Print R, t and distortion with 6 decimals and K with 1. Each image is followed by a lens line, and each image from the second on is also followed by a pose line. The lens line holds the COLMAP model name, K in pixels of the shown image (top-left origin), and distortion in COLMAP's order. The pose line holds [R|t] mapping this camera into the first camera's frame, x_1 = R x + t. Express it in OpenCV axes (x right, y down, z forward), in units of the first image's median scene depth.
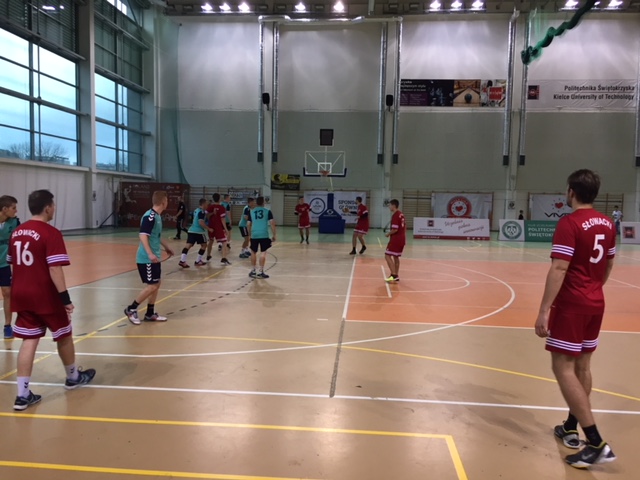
lens RADIAL K [[551.7, 0, 319.5], [0, 551.7, 240.6], [0, 0, 1]] dist [0.089282, -0.121749]
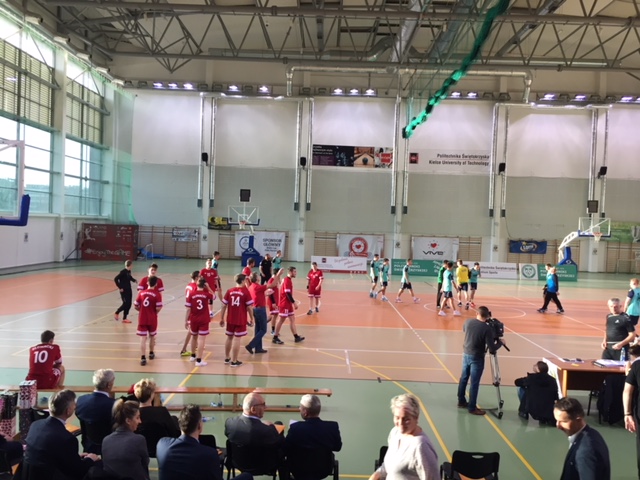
lens RADIAL K [[551.7, 0, 320.9], [0, 551.7, 235.7], [0, 0, 1]] dist [0.089282, -0.121749]
pose [[0.997006, 0.012352, 0.076331, 0.070855], [-0.008355, 0.998587, -0.052473, -0.015832], [-0.076871, 0.051678, 0.995701, -0.254950]]
